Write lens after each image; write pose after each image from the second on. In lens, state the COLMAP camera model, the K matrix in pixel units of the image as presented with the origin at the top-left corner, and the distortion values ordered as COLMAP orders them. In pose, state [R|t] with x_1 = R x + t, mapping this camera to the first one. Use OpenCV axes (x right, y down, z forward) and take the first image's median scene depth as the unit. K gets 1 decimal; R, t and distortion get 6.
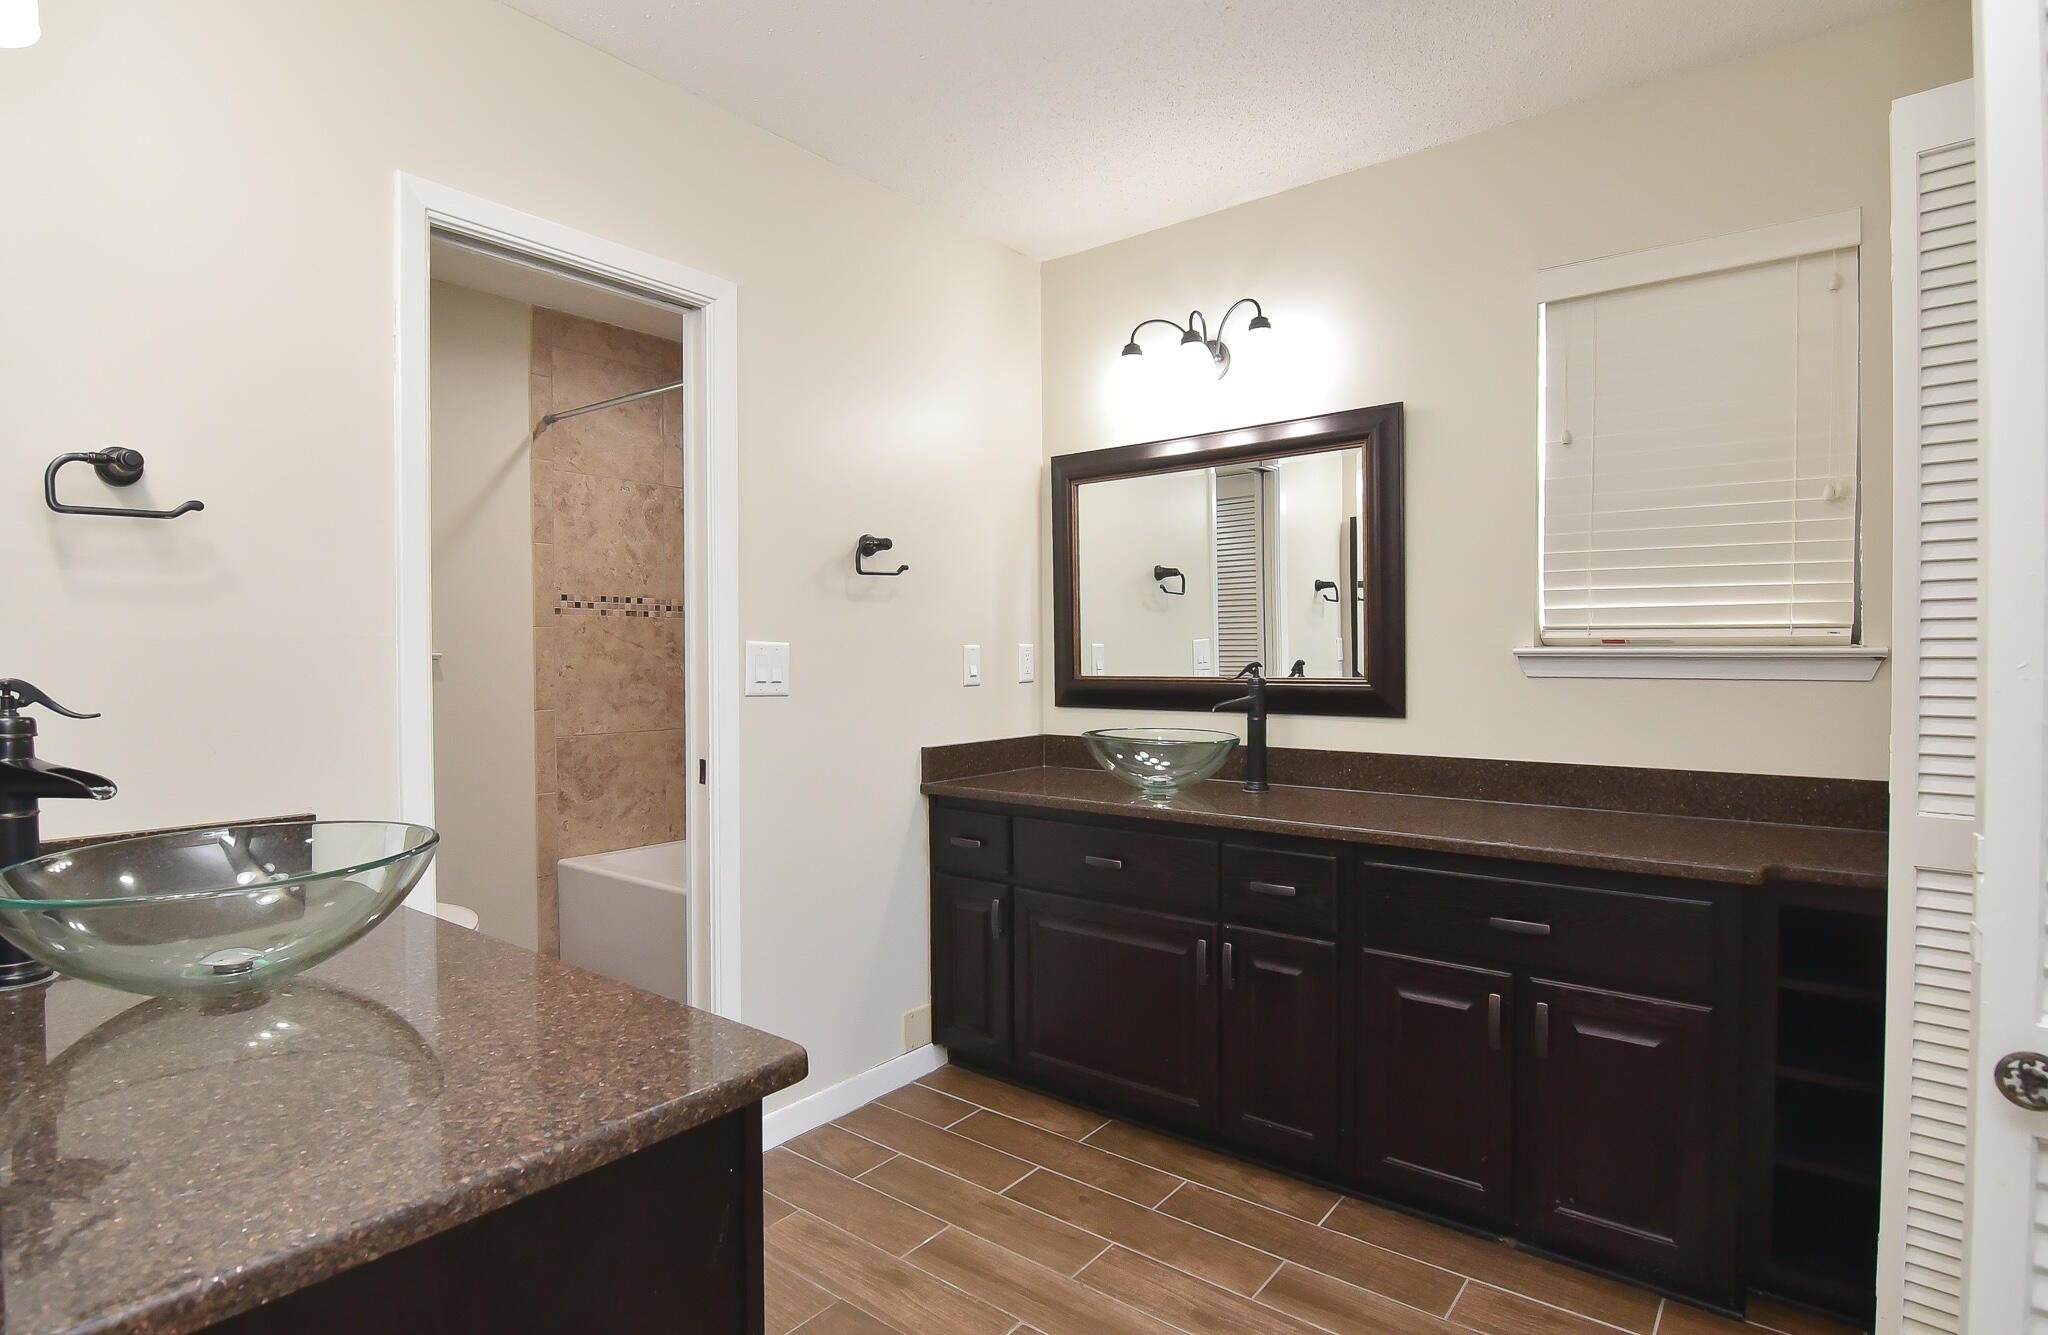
lens RADIAL K [[1046.2, 0, 1031.2], [0, 1046.2, 664.6], [0, 0, 1]] dist [-0.012134, -0.000416]
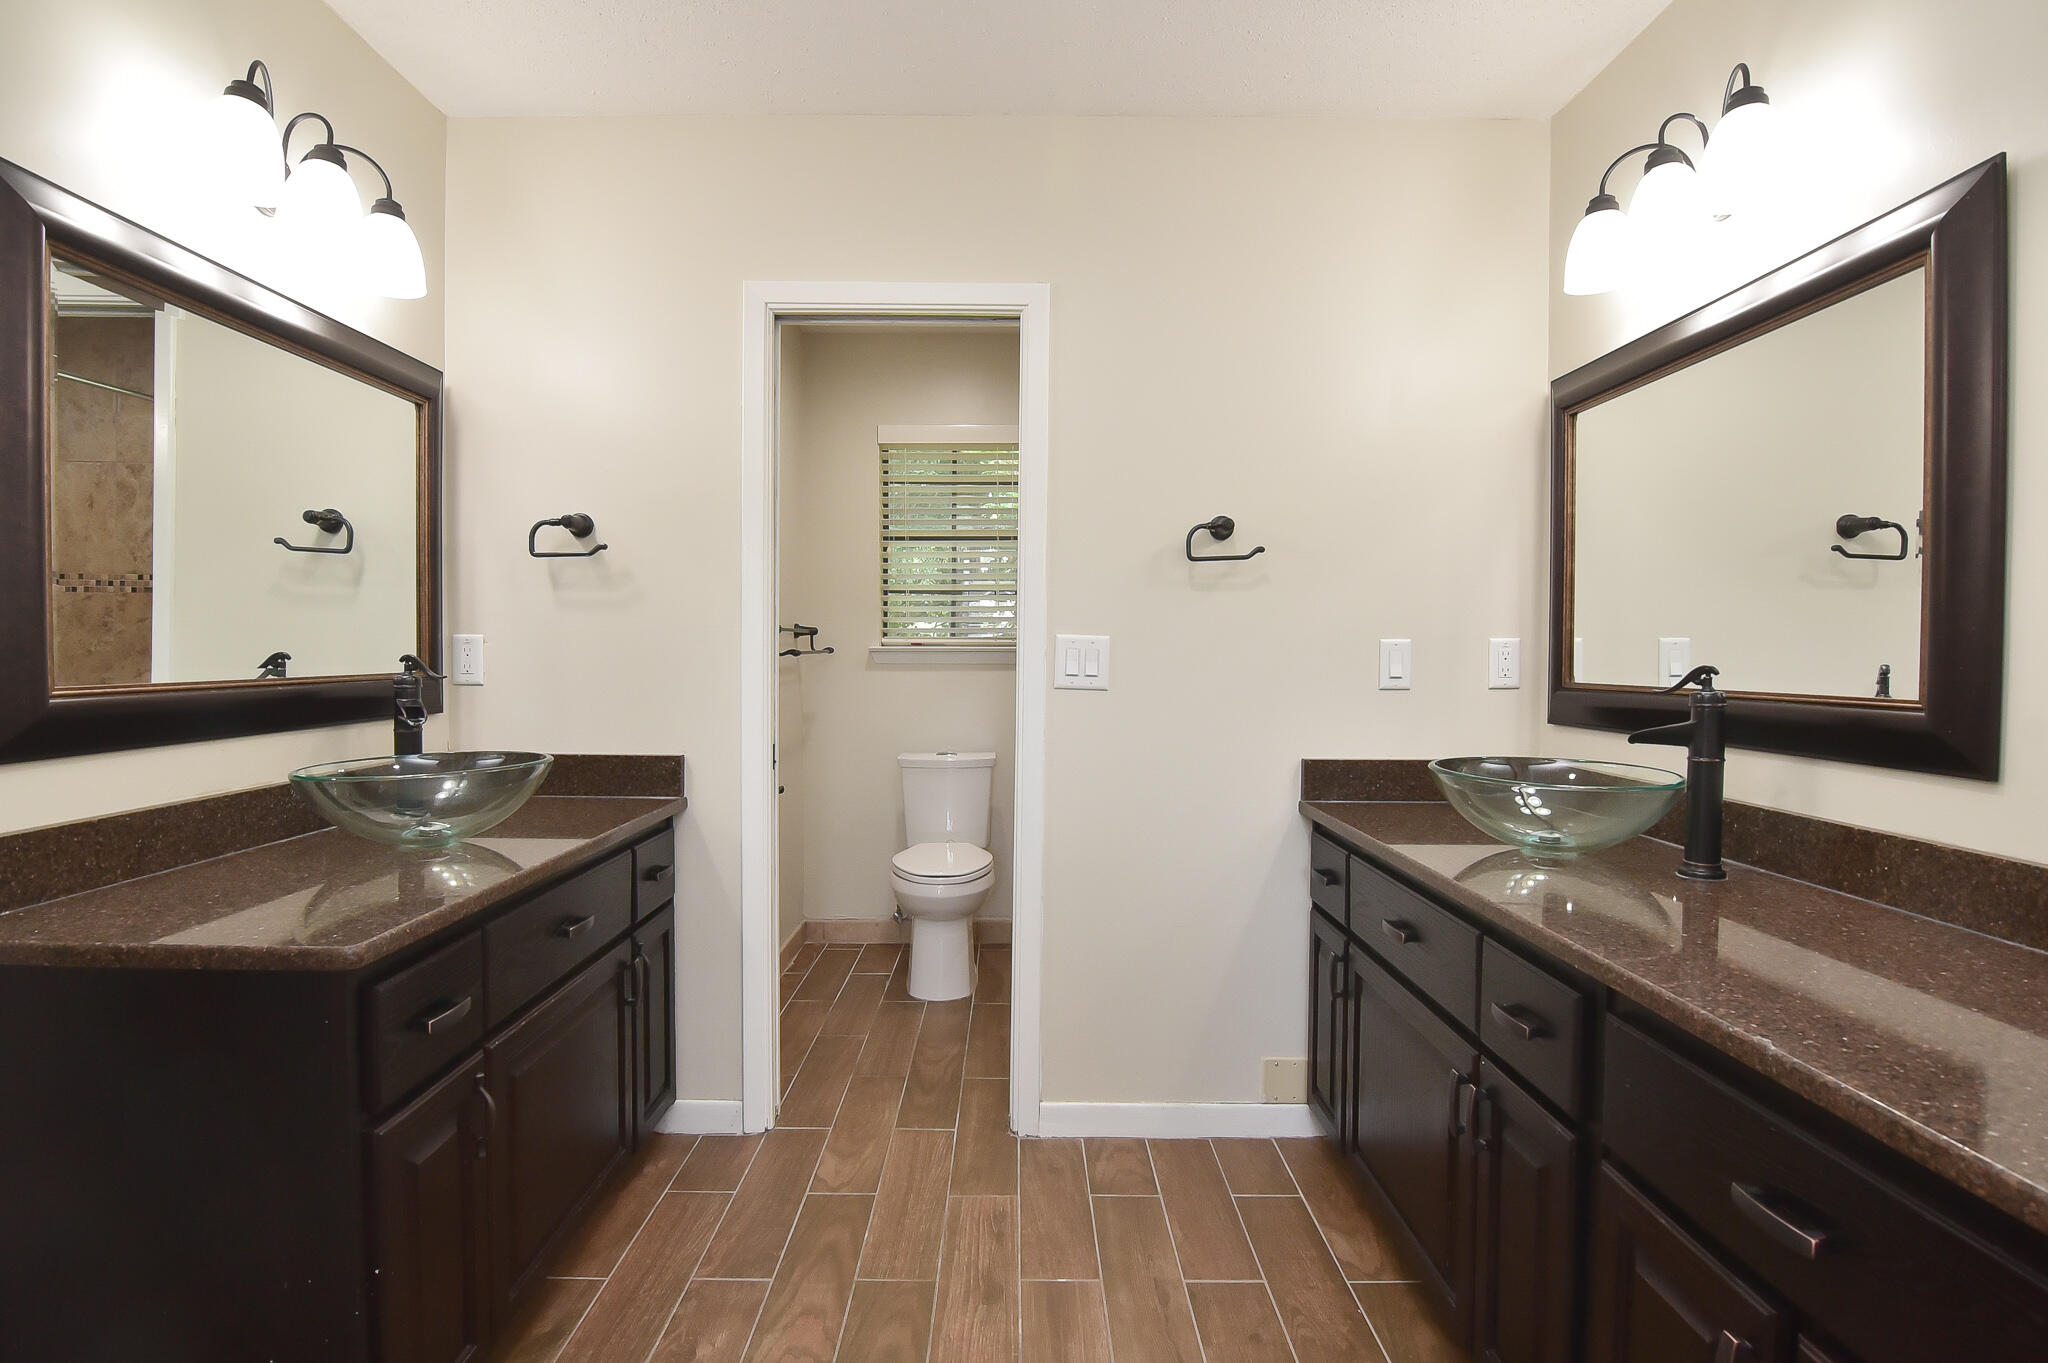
lens RADIAL K [[1044.7, 0, 1025.7], [0, 1044.7, 682.9], [0, 0, 1]] dist [-0.007148, -0.003103]
pose [[0.601382, 0.031637, -0.798335, 0.454987], [-0.017344, 0.999497, 0.026544, -0.001483], [0.798773, -0.002117, 0.601628, 0.315350]]
